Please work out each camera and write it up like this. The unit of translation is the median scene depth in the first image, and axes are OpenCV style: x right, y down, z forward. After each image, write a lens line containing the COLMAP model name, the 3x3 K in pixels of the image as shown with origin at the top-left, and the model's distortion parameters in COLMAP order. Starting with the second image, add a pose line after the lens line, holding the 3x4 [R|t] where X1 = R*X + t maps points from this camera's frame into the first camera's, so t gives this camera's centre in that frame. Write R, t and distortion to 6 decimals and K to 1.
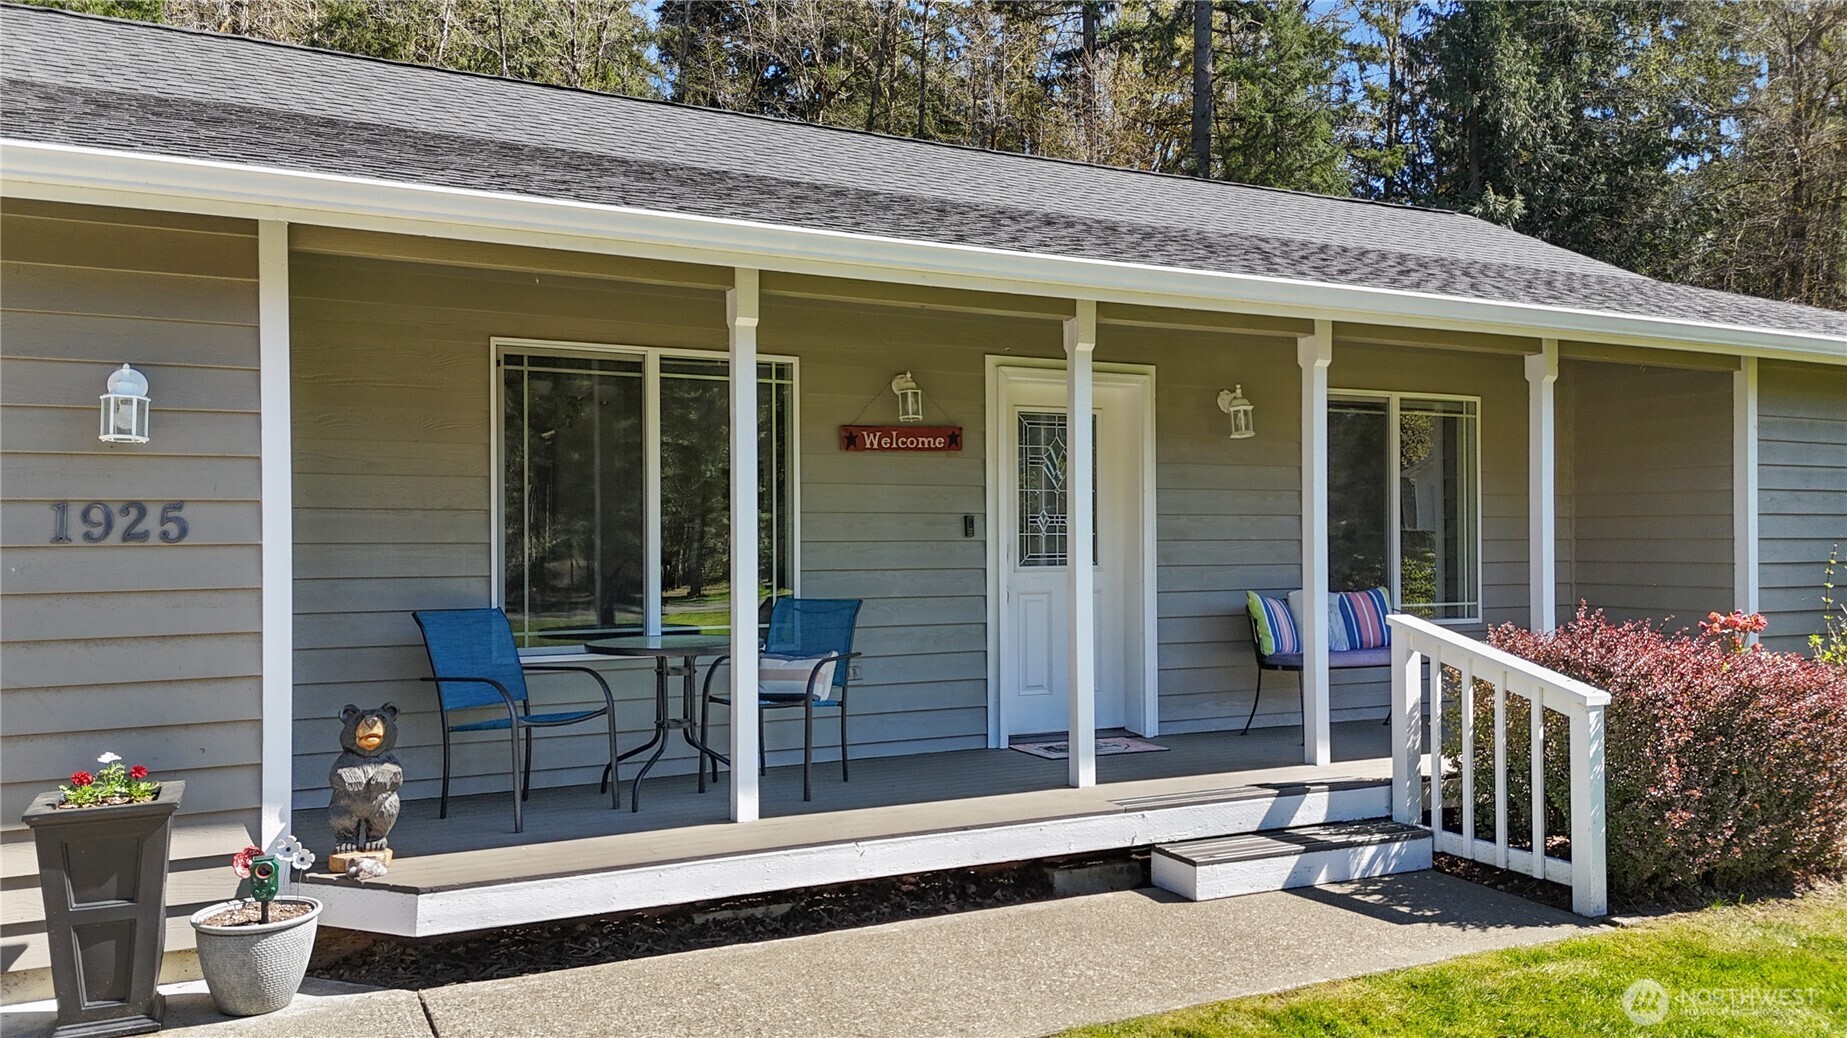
lens RADIAL K [[1308.4, 0, 920.3], [0, 1308.4, 518.2], [0, 0, 1]] dist [0.066851, -0.073800]
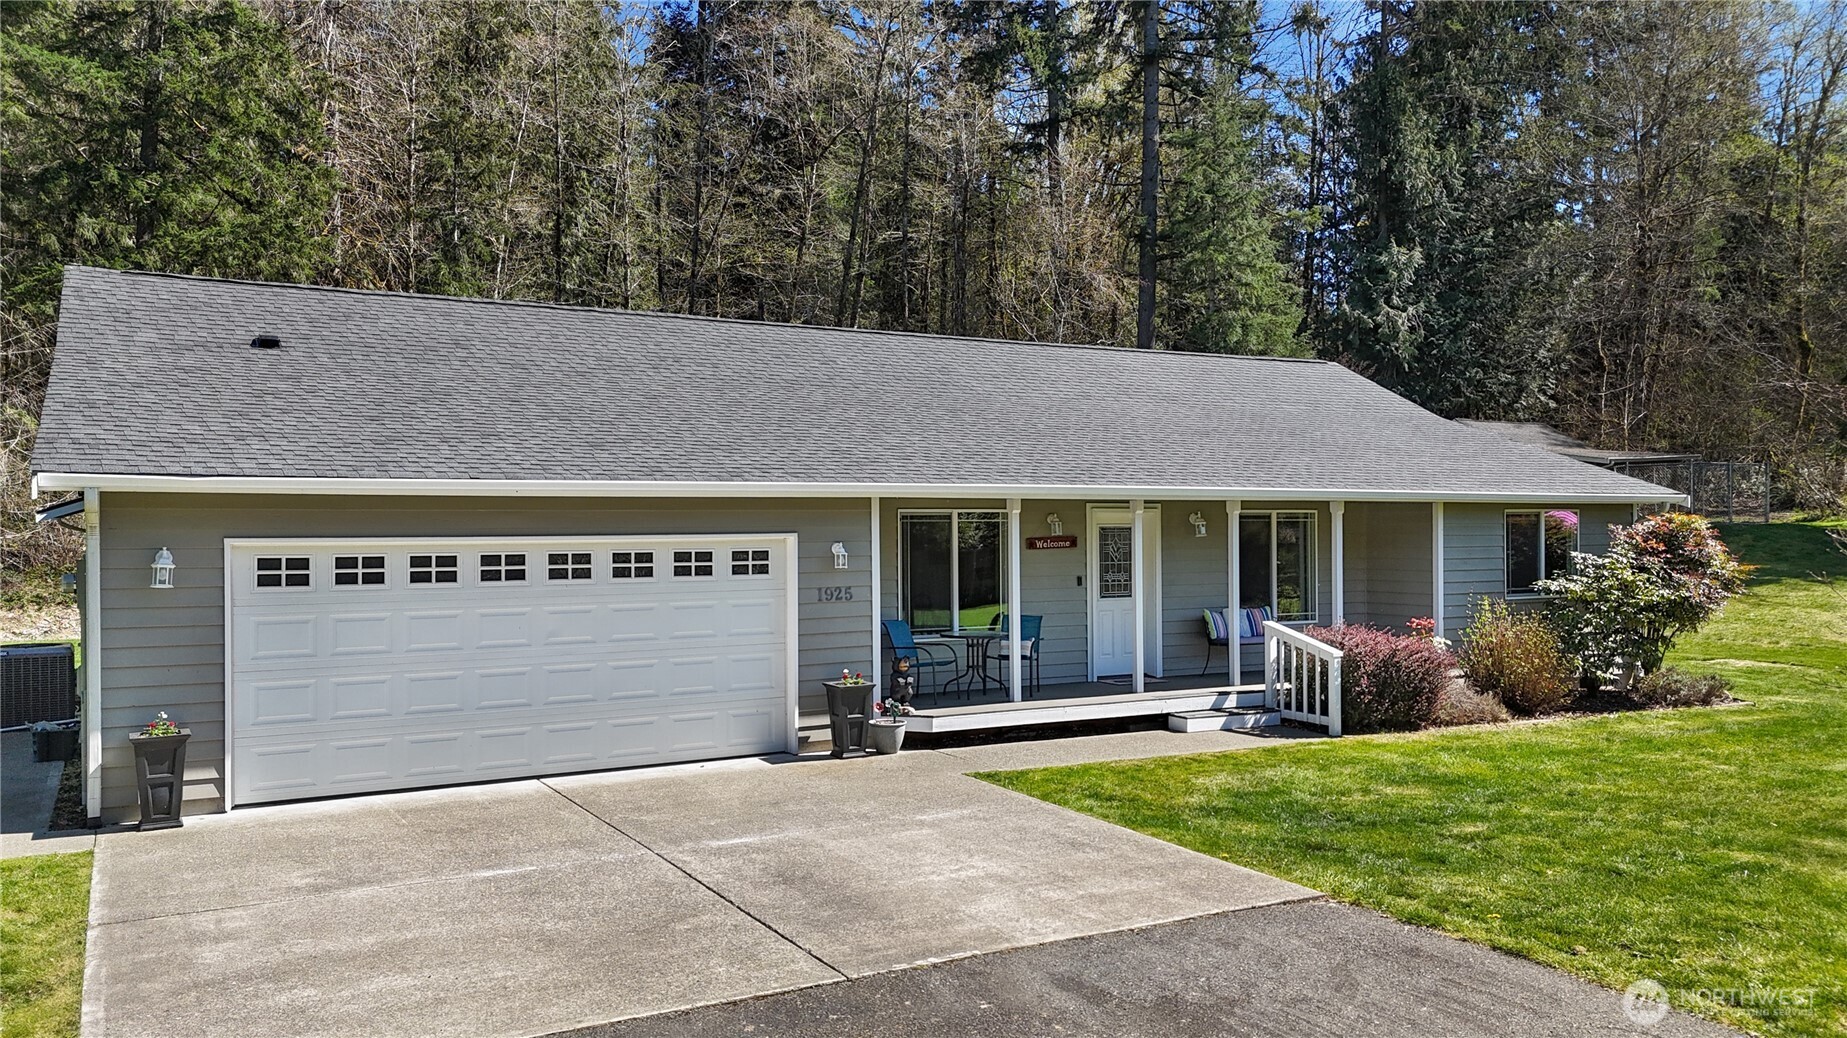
lens RADIAL K [[1308.4, 0, 920.3], [0, 1308.4, 518.2], [0, 0, 1]] dist [0.066851, -0.073800]
pose [[0.998934, -0.000009, 0.046165, -0.374168], [-0.000303, 0.999977, 0.006755, -0.128947], [-0.046164, -0.006762, 0.998911, -1.339028]]
